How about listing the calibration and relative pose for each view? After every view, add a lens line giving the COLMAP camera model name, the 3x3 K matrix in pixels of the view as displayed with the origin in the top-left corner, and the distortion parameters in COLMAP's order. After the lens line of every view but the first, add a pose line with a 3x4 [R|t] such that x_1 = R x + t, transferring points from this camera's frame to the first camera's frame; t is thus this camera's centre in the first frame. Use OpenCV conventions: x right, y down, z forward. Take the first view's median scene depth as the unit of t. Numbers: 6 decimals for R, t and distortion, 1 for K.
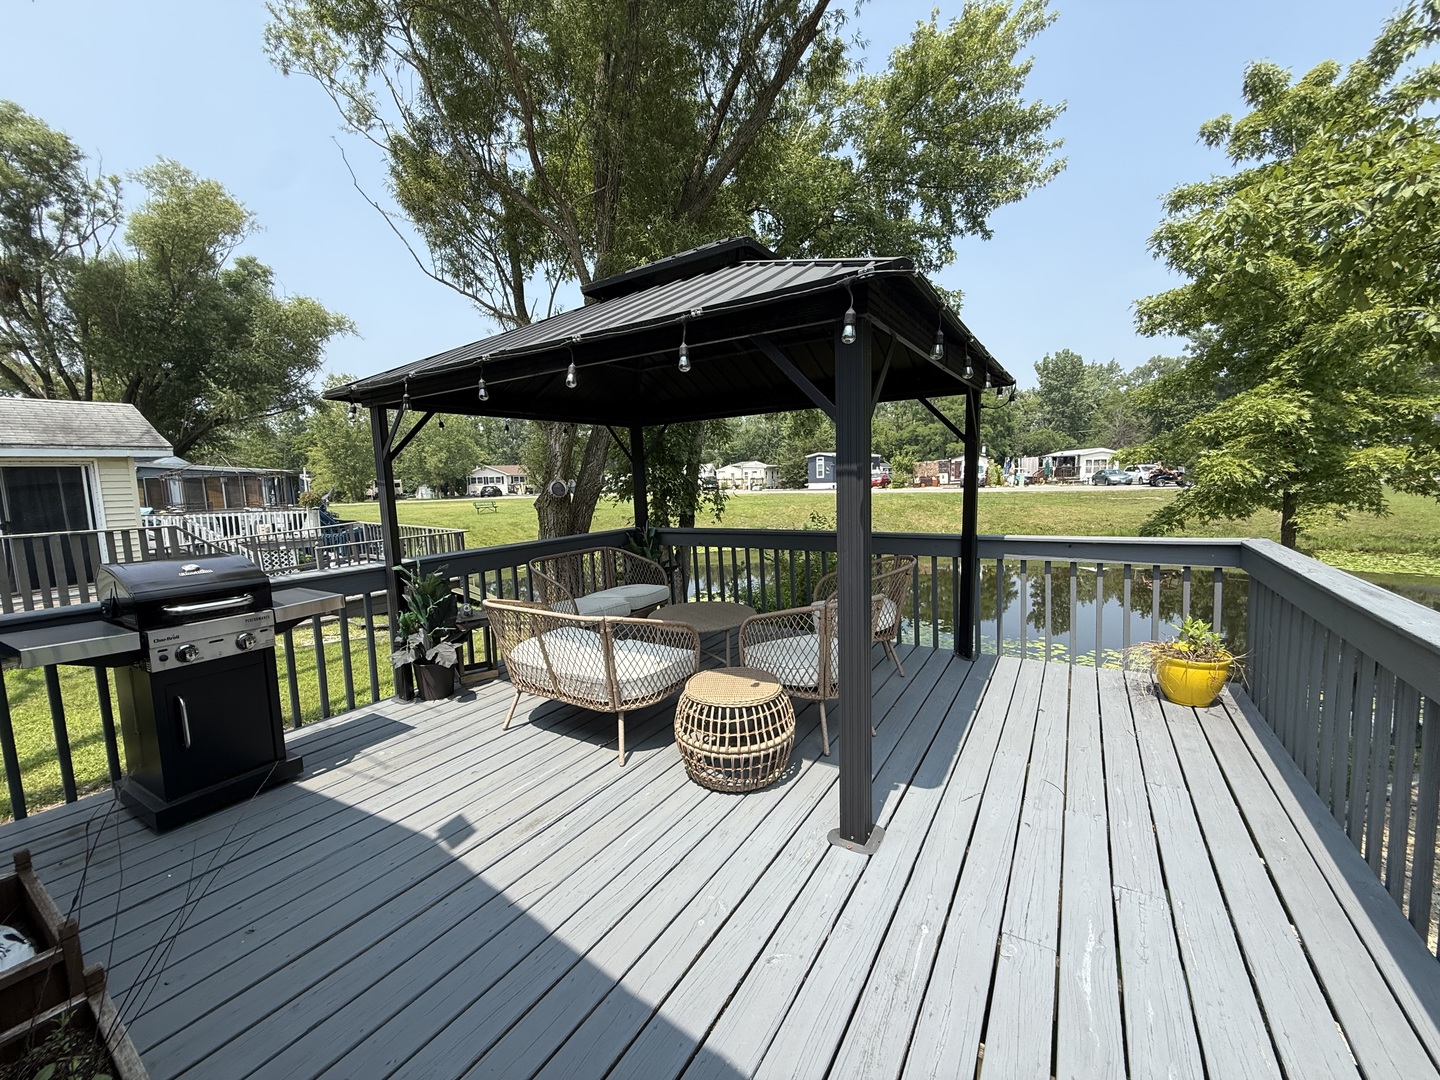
lens RADIAL K [[574.3, 0, 720.2], [0, 574.3, 543.2], [0, 0, 1]] dist [-0.000470, -0.000092]
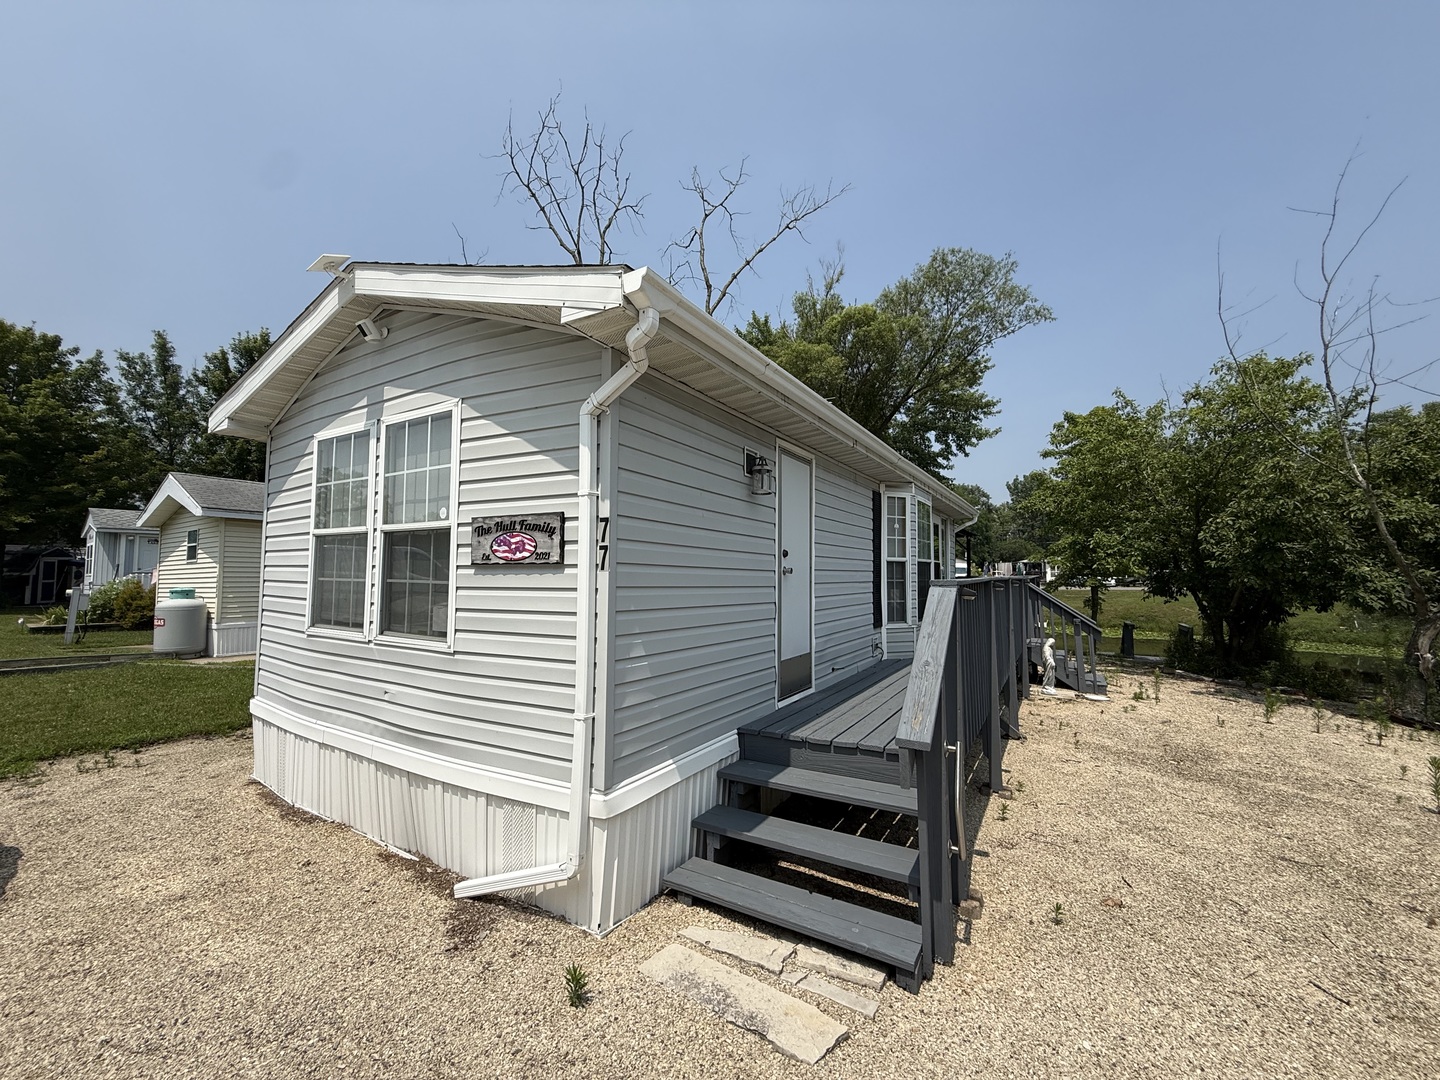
lens RADIAL K [[574.3, 0, 720.1], [0, 574.3, 538.5], [0, 0, 1]] dist [-0.000470, -0.000092]
pose [[0.998798, 0.044385, 0.020783, -0.080911], [-0.040236, 0.984731, -0.169371, 0.027897], [-0.027983, 0.168331, 0.985333, -0.172163]]
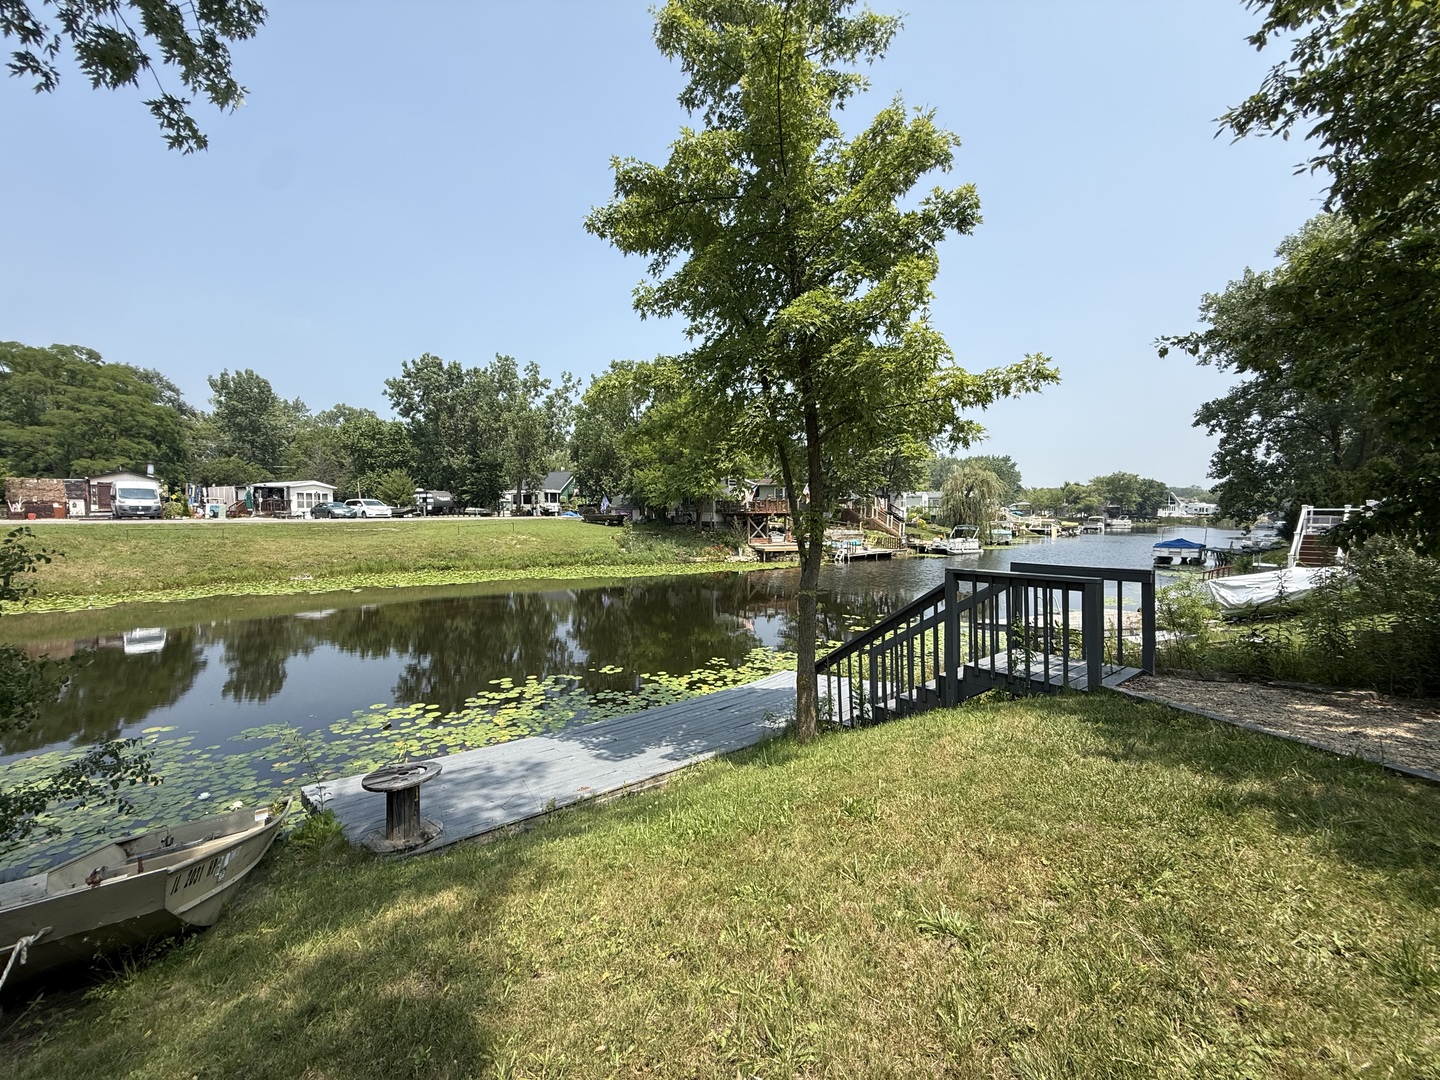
lens RADIAL K [[574.3, 0, 721.2], [0, 574.3, 541.7], [0, 0, 1]] dist [-0.000470, -0.000092]
pose [[0.330760, -0.022238, 0.943453, 0.016443], [0.101861, 0.994723, -0.012265, 0.006696], [-0.938202, 0.100158, 0.331280, 0.094807]]
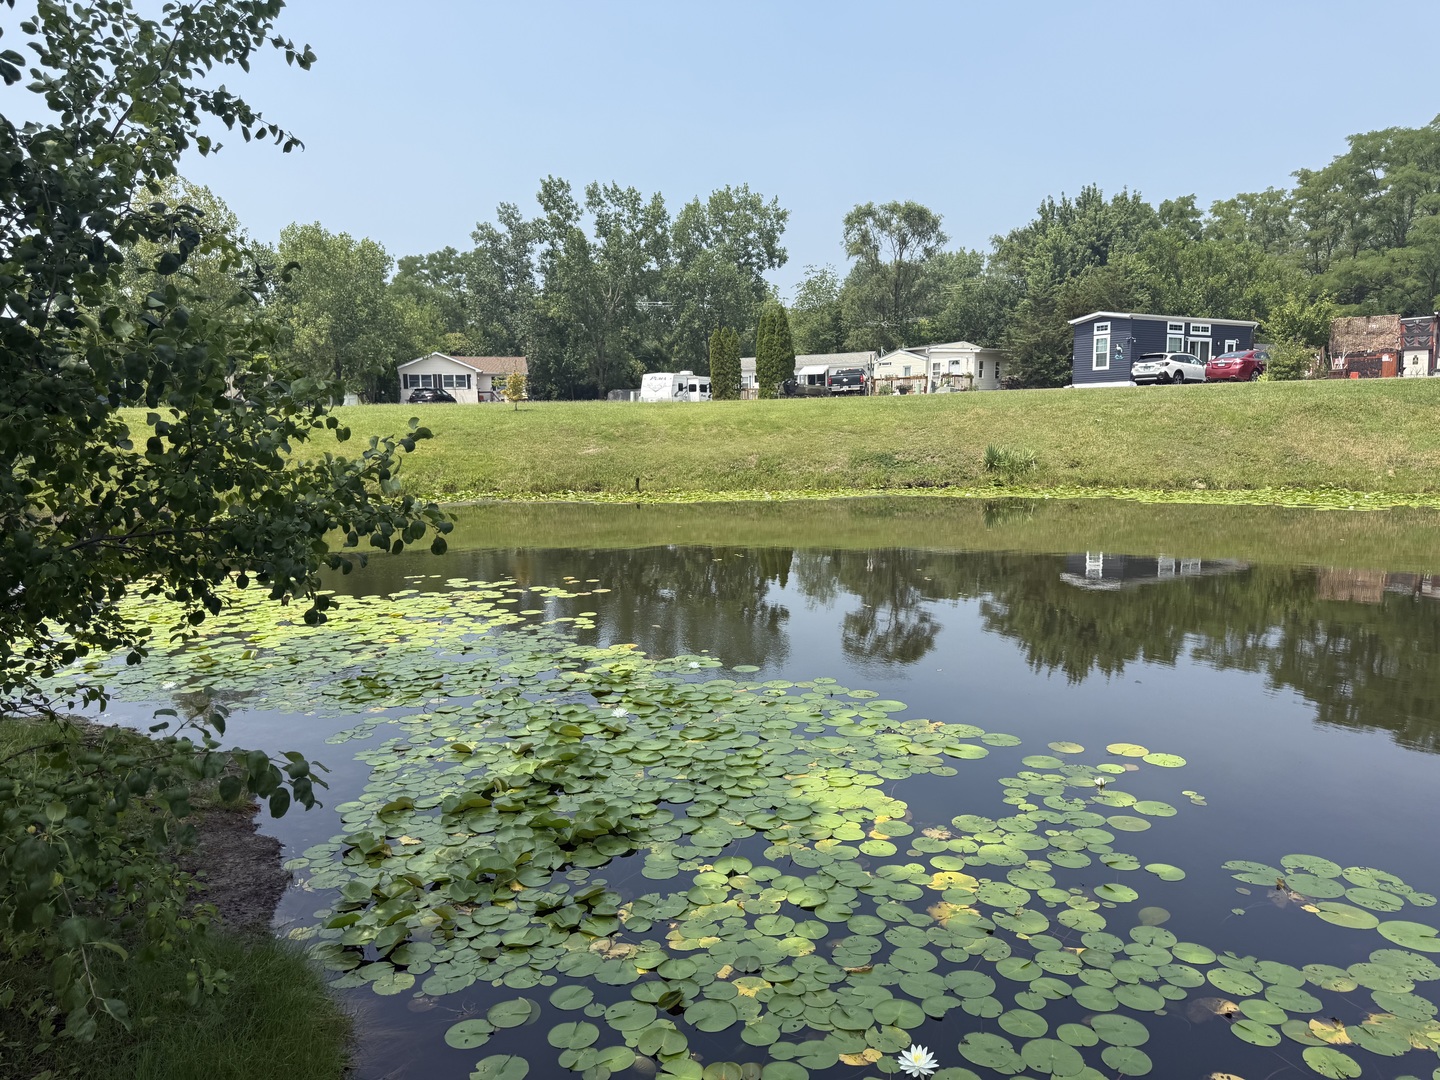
lens RADIAL K [[1019.5, 0, 719.5], [0, 1019.5, 545.6], [0, 0, 1]] dist [0.039984, -0.044661]
pose [[0.971519, 0.040279, -0.233511, 0.079787], [-0.036871, 0.999140, 0.018946, 0.016069], [0.234074, -0.009797, 0.972169, 0.167645]]
